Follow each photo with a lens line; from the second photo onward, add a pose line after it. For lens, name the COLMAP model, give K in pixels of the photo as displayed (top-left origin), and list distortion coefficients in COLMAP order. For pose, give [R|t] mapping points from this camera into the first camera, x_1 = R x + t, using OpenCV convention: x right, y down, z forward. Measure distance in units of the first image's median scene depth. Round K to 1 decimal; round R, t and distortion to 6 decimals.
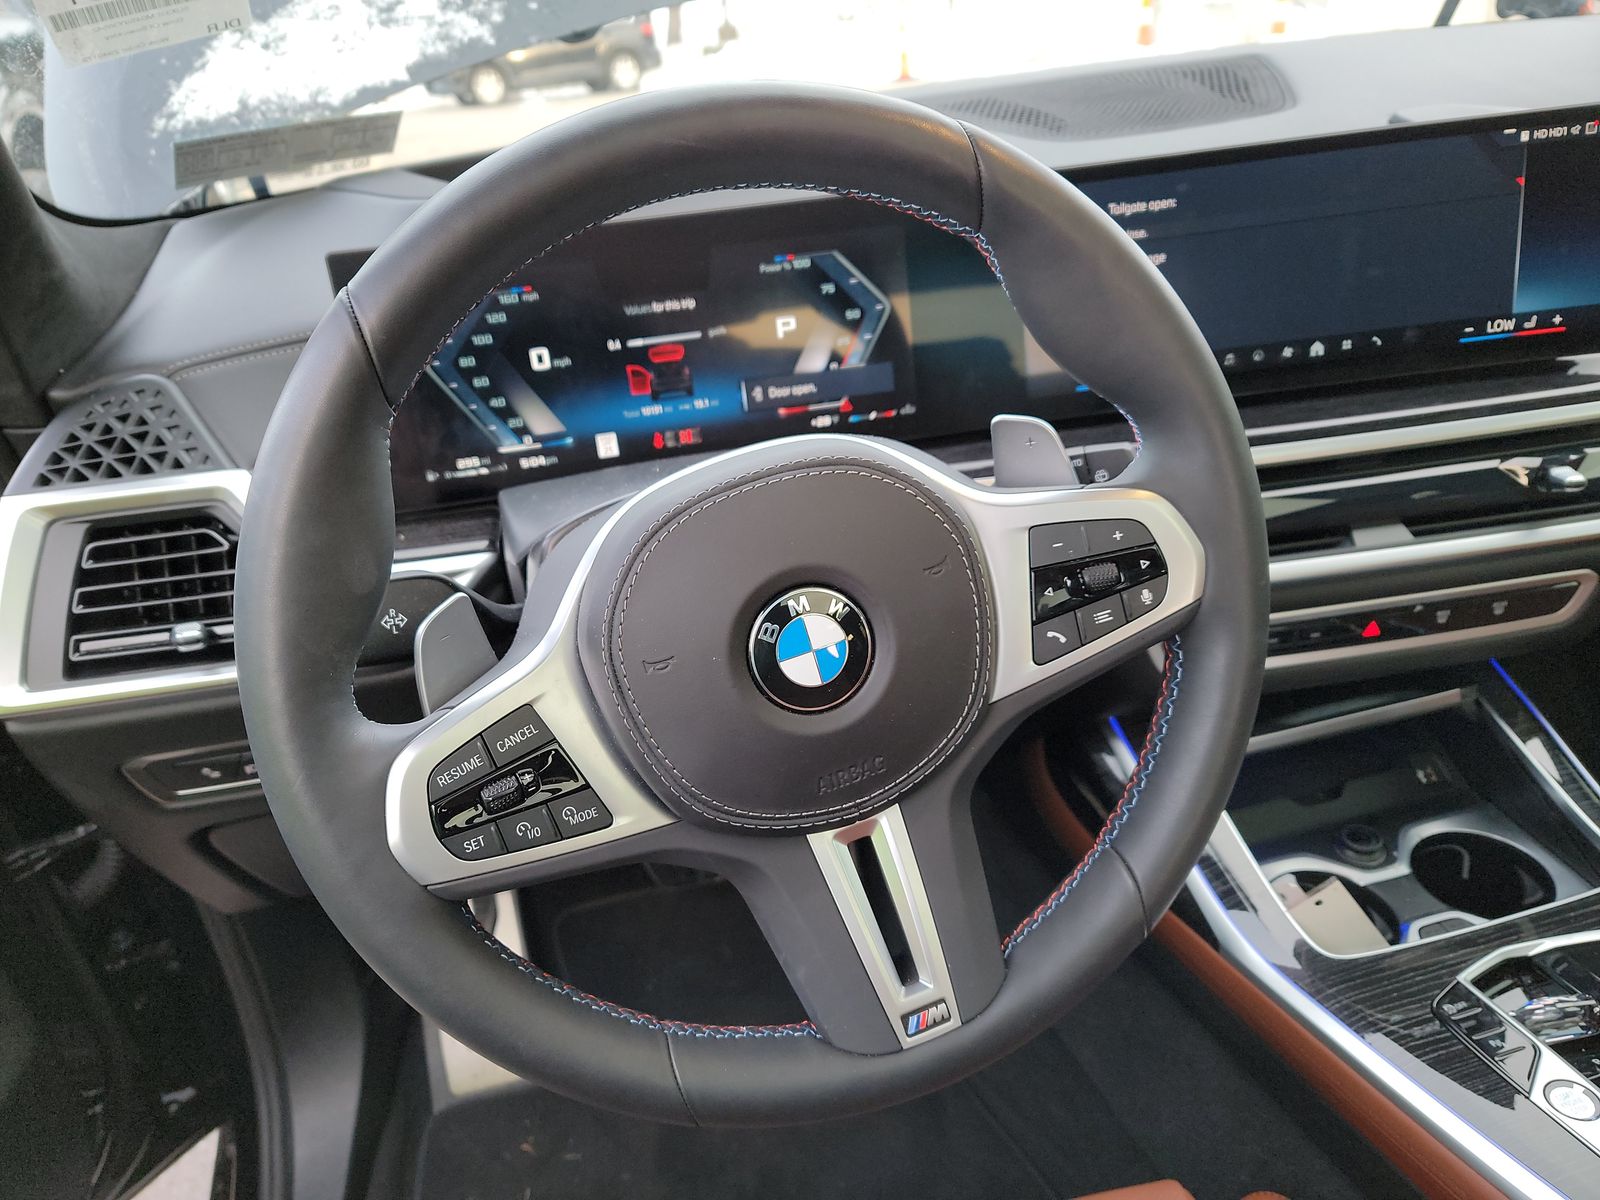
lens RADIAL K [[1115.4, 0, 793.7], [0, 1115.4, 597.4], [0, 0, 1]] dist [0.037369, -0.014867]
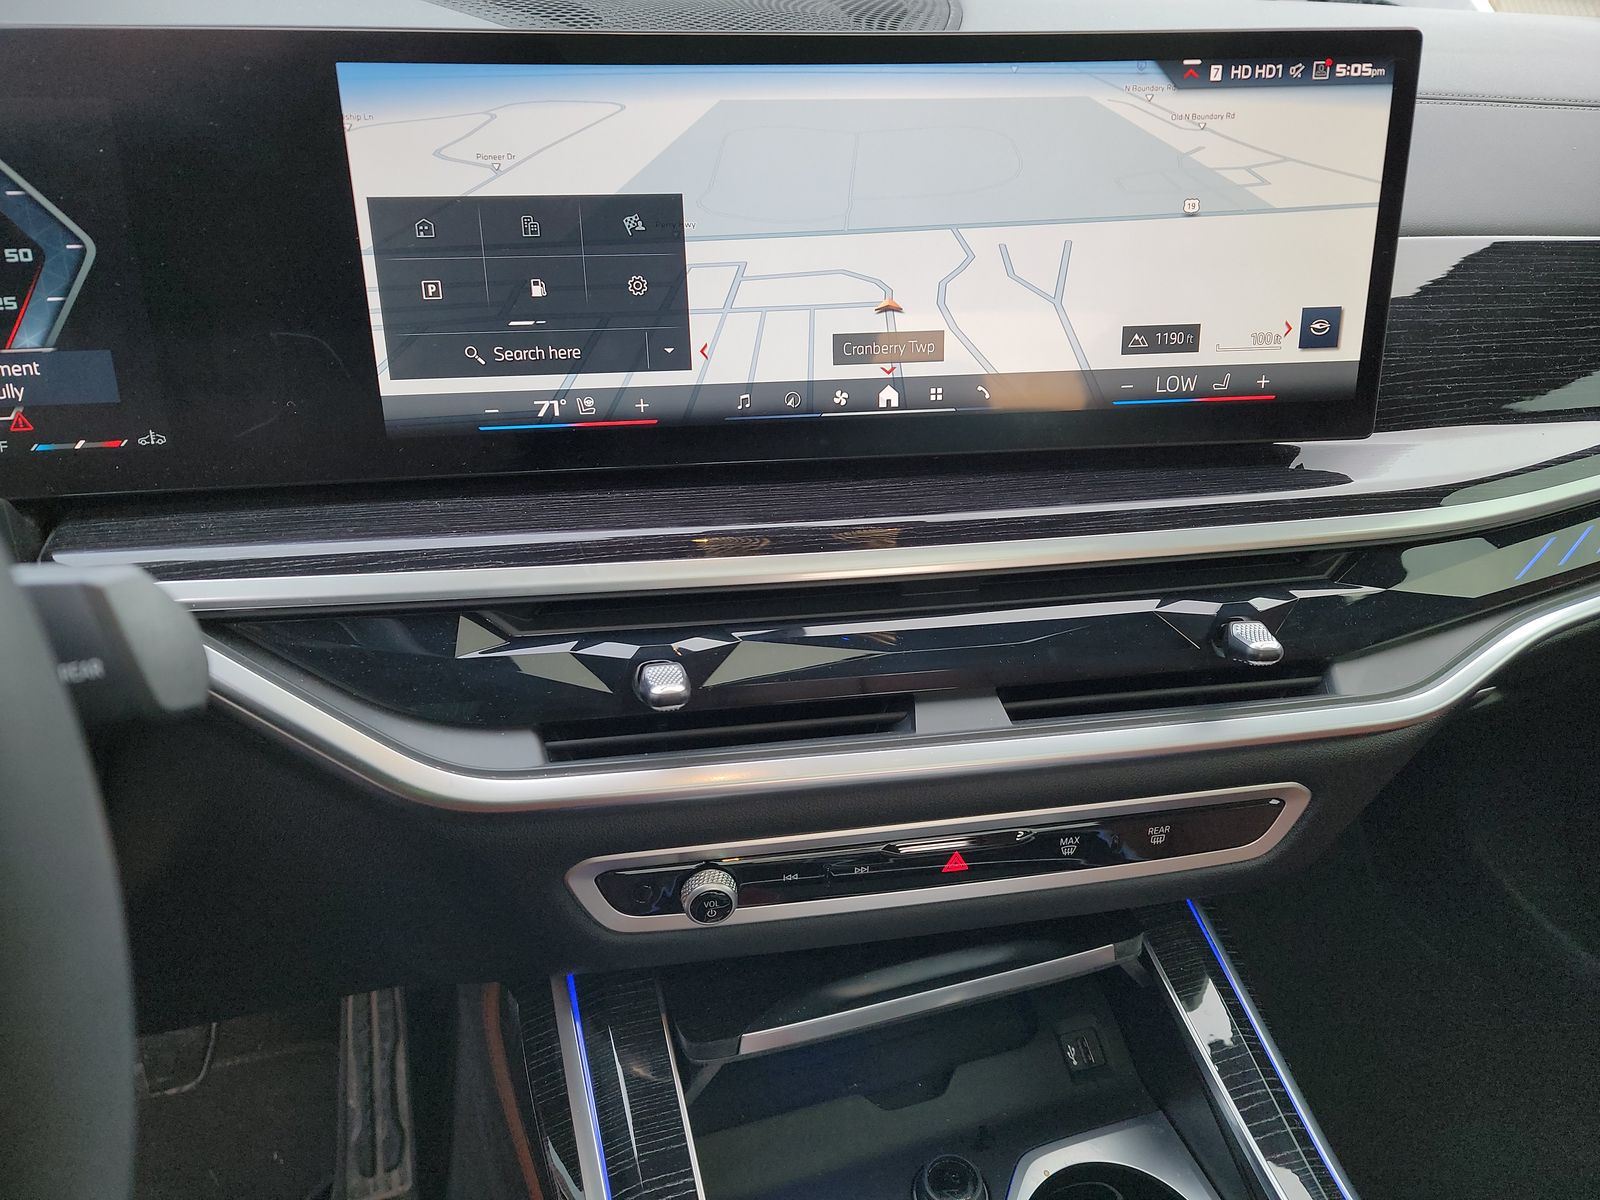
lens RADIAL K [[1115.4, 0, 805.4], [0, 1115.4, 603.9], [0, 0, 1]] dist [0.037369, -0.014867]
pose [[0.993043, 0.062594, 0.099742, 0.368388], [-0.060207, 0.997827, -0.026769, -0.090661], [-0.101201, 0.020578, 0.994653, 0.410450]]
